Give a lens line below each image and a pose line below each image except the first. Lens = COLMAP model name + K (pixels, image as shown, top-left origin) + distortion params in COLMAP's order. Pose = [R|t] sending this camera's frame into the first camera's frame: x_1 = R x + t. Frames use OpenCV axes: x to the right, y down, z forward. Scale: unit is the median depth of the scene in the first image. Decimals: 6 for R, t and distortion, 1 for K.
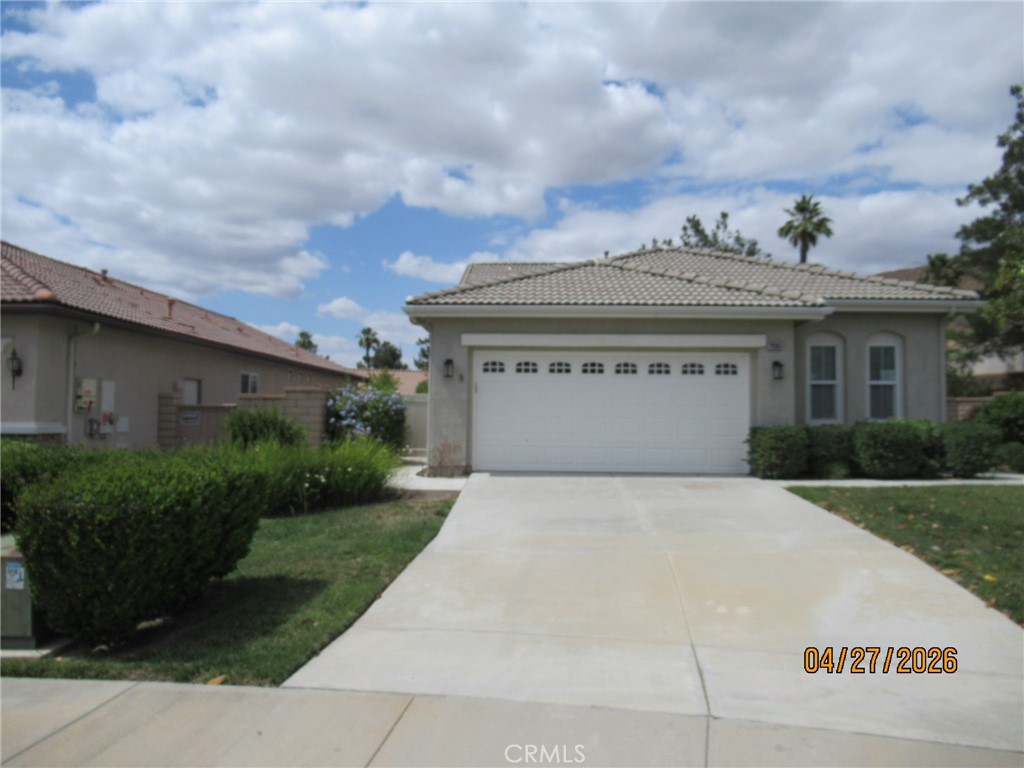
lens RADIAL K [[742.7, 0, 512.0], [0, 742.7, 384.0], [0, 0, 1]] dist [-0.001281, 0.000590]
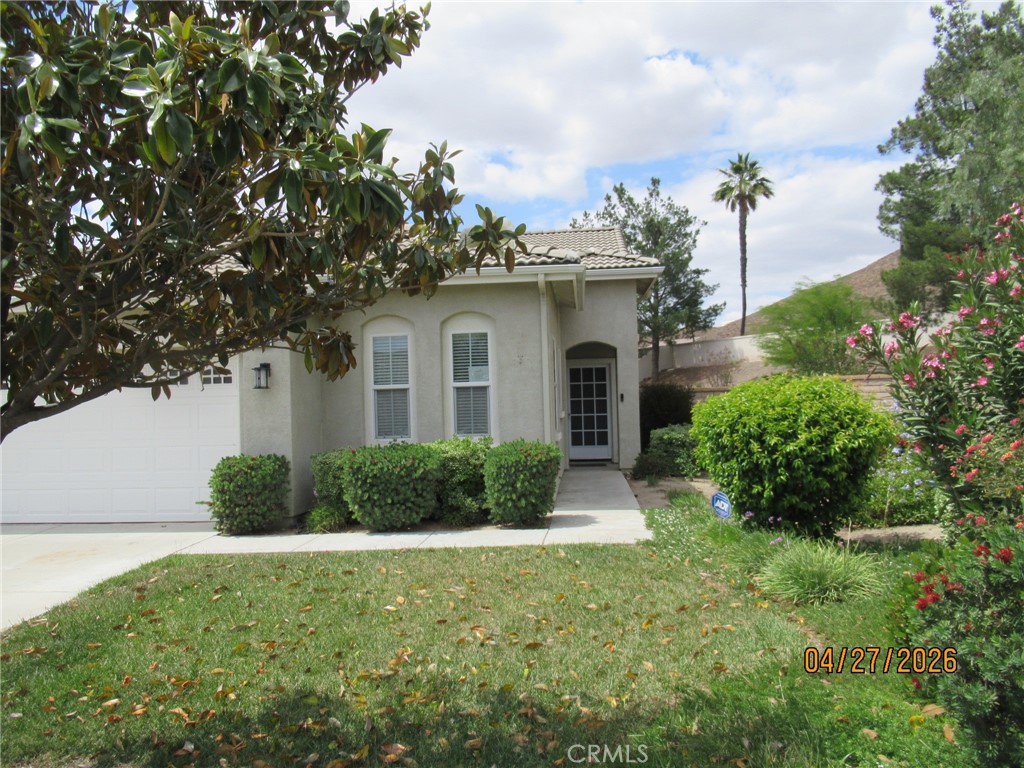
lens RADIAL K [[747.7, 0, 512.0], [0, 747.7, 384.0], [0, 0, 1]] dist [-0.008361, -0.006359]
pose [[0.996373, -0.035056, -0.077530, 0.173278], [0.036486, 0.999188, 0.017109, -0.003976], [0.076868, -0.019876, 0.996843, 0.080622]]
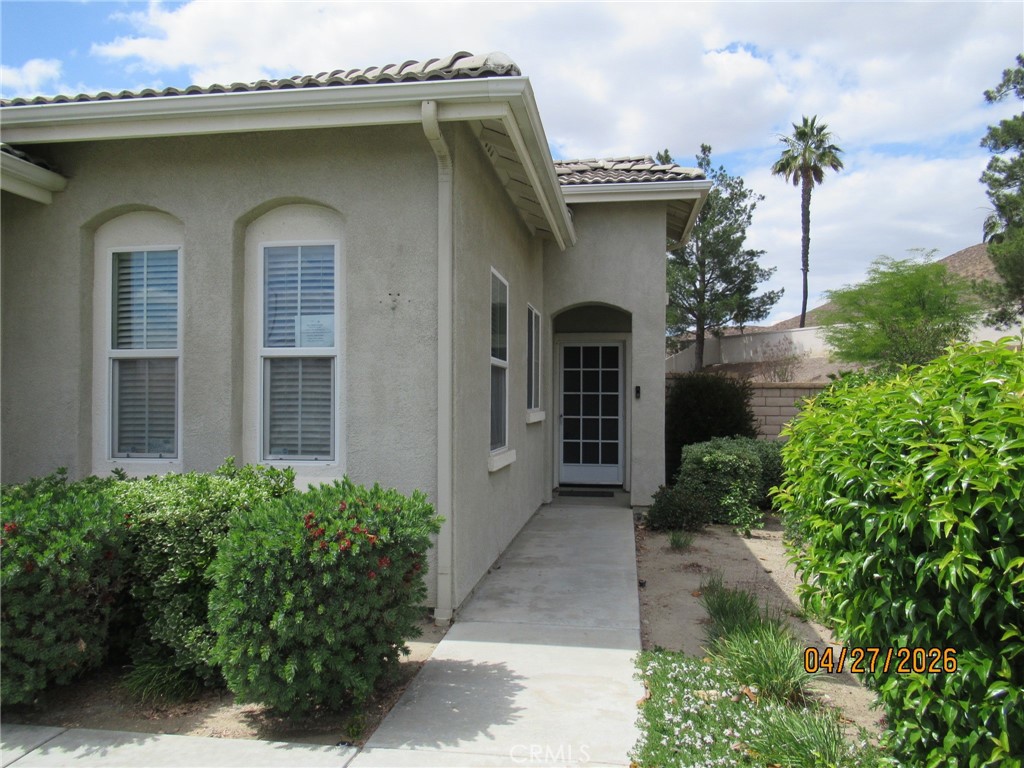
lens RADIAL K [[747.7, 0, 512.0], [0, 747.7, 384.0], [0, 0, 1]] dist [-0.008361, -0.006359]
pose [[0.990885, -0.005432, -0.134597, 0.186407], [0.008641, 0.999692, 0.023271, 0.000942], [0.134429, -0.024222, 0.990627, 0.182004]]
